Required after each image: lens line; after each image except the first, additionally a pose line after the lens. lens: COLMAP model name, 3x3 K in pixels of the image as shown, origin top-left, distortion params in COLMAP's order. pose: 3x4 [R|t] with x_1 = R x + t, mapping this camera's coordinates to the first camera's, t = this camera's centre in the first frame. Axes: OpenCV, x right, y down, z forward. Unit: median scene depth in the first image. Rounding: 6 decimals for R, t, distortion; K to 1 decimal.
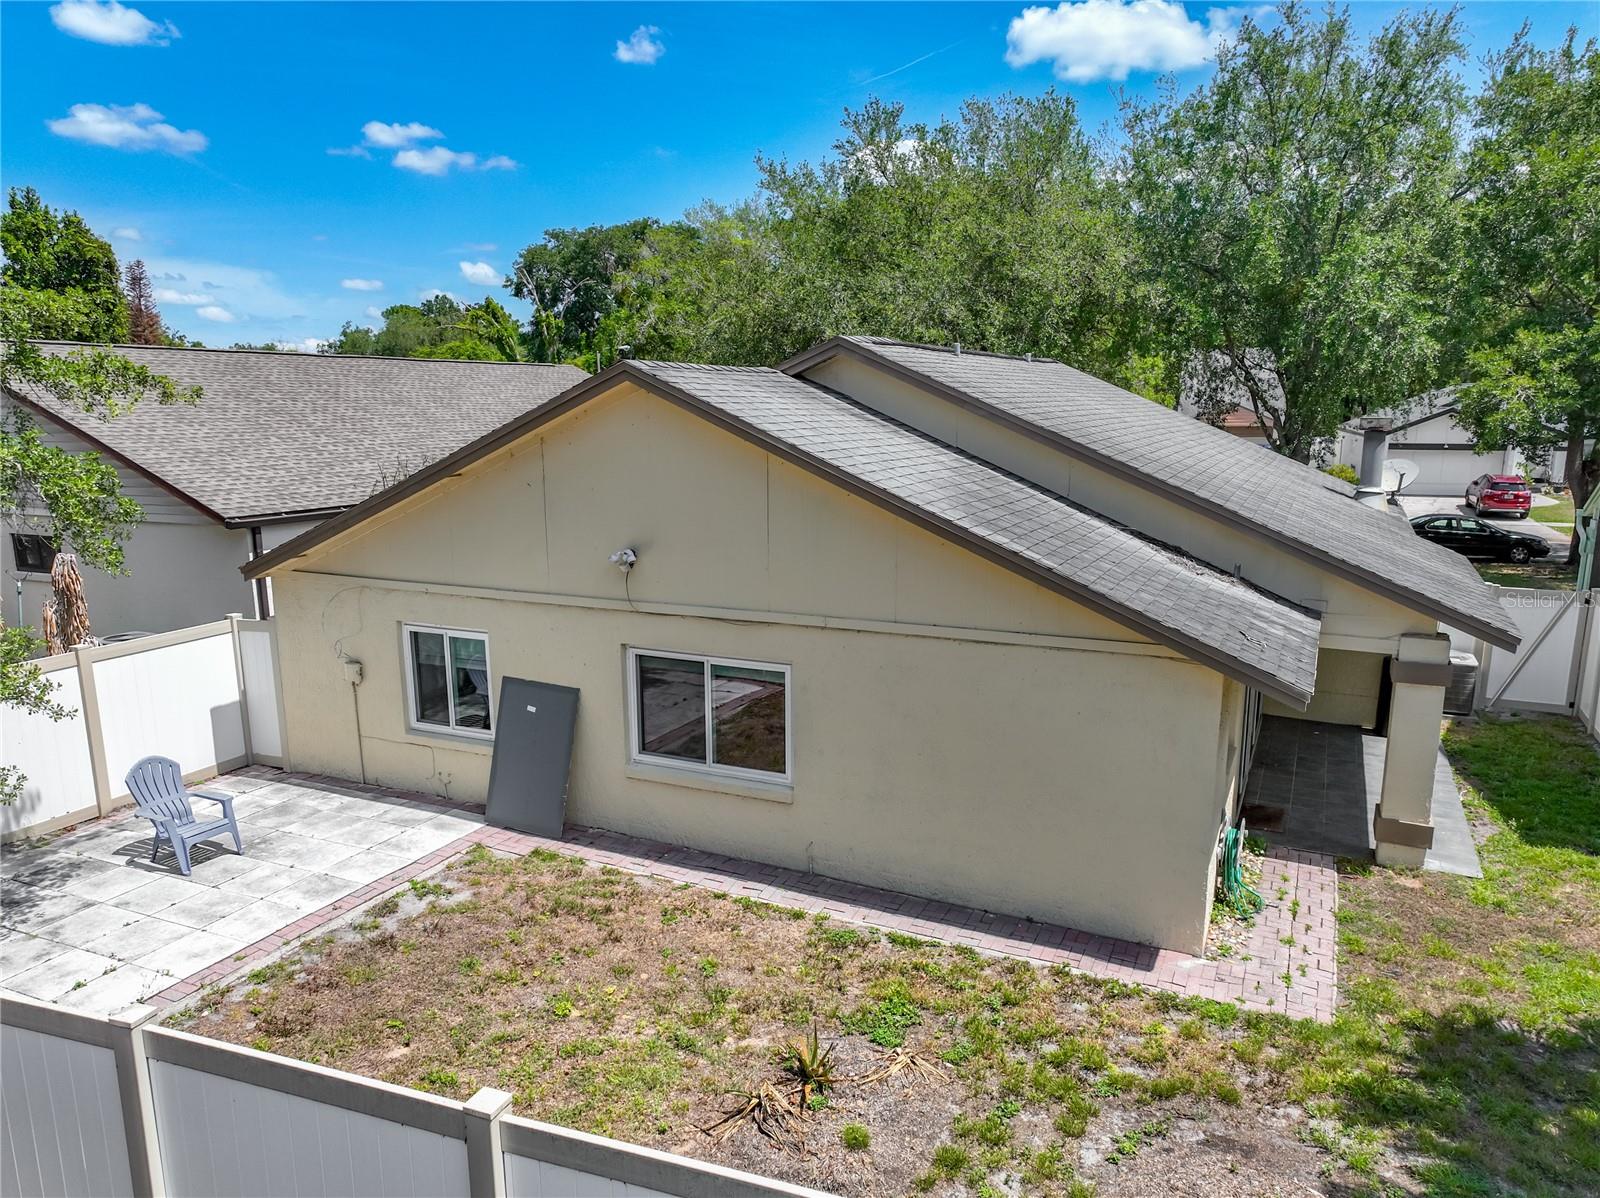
lens RADIAL K [[1117.2, 0, 798.8], [0, 1117.2, 633.3], [0, 0, 1]] dist [0.019328, 0.006369]
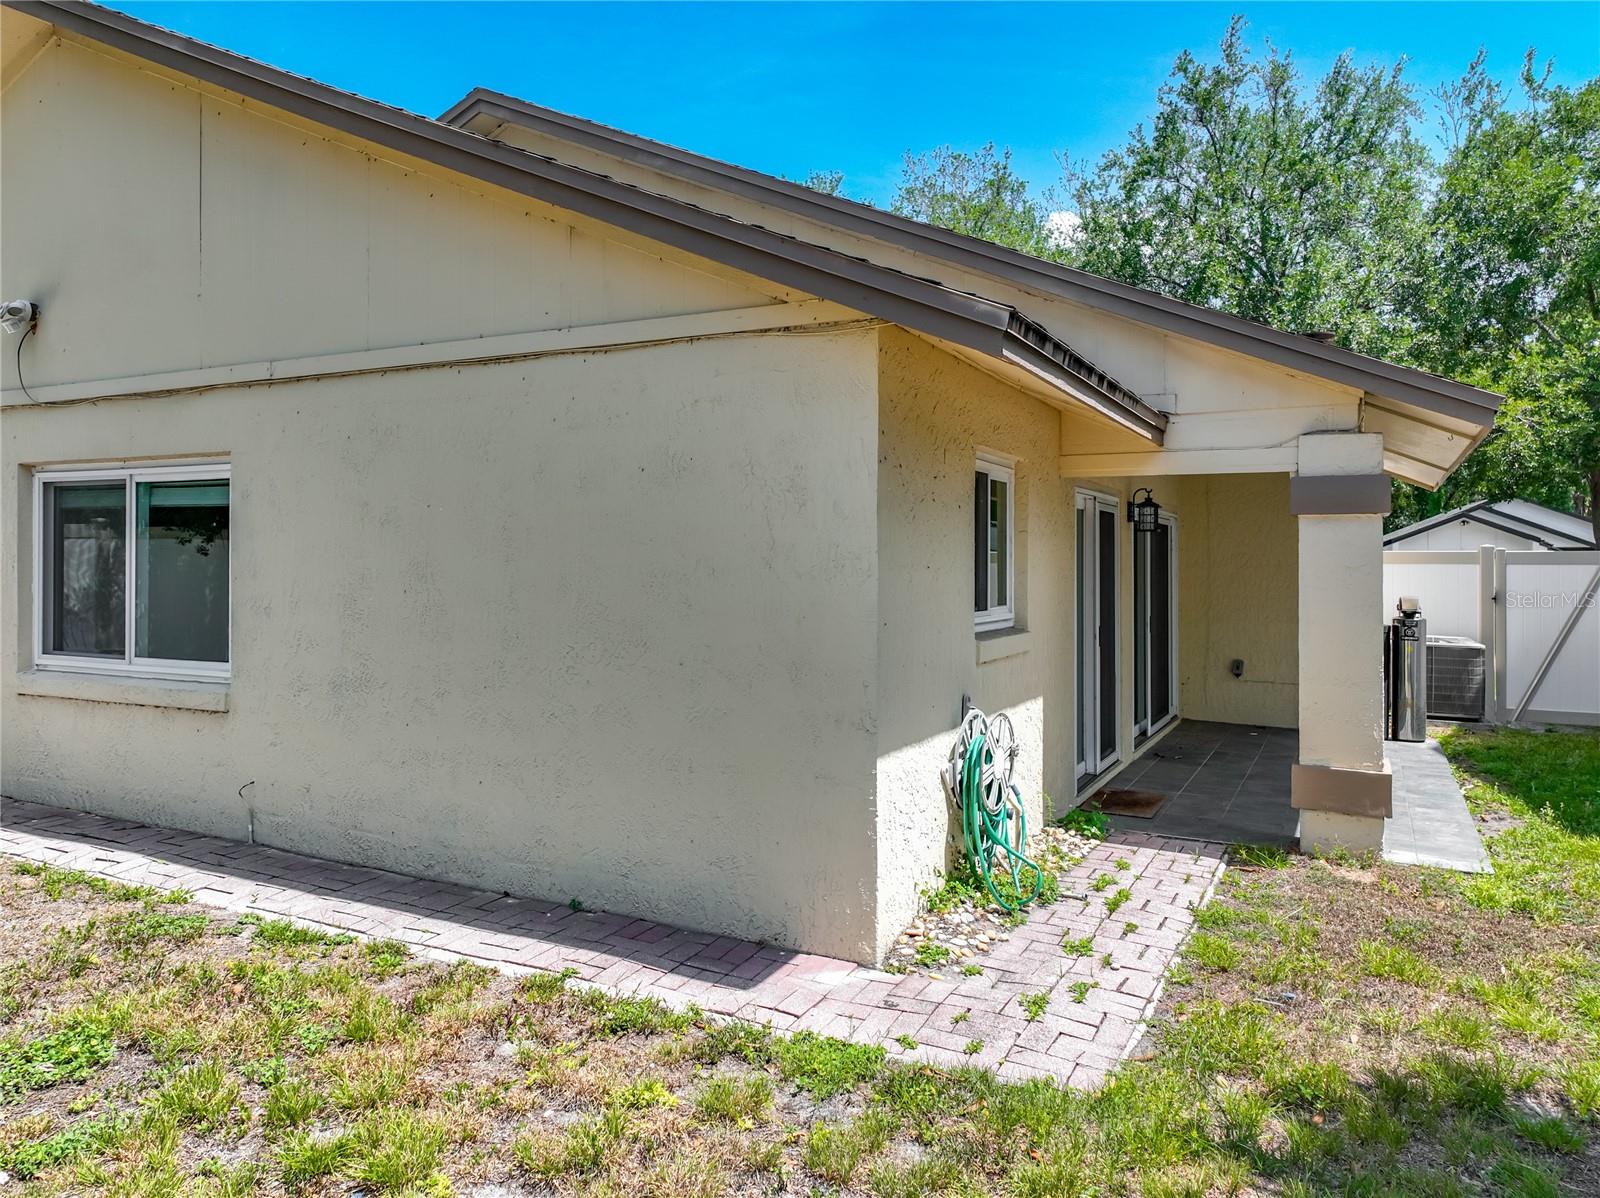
lens RADIAL K [[1122.7, 0, 796.0], [0, 1122.7, 556.6], [0, 0, 1]] dist [0.012403, 0.008756]
pose [[0.999575, 0.005551, -0.028601, 0.294287], [-0.011467, 0.977407, -0.211057, 0.191962], [0.026783, 0.211295, 0.977055, 0.438950]]
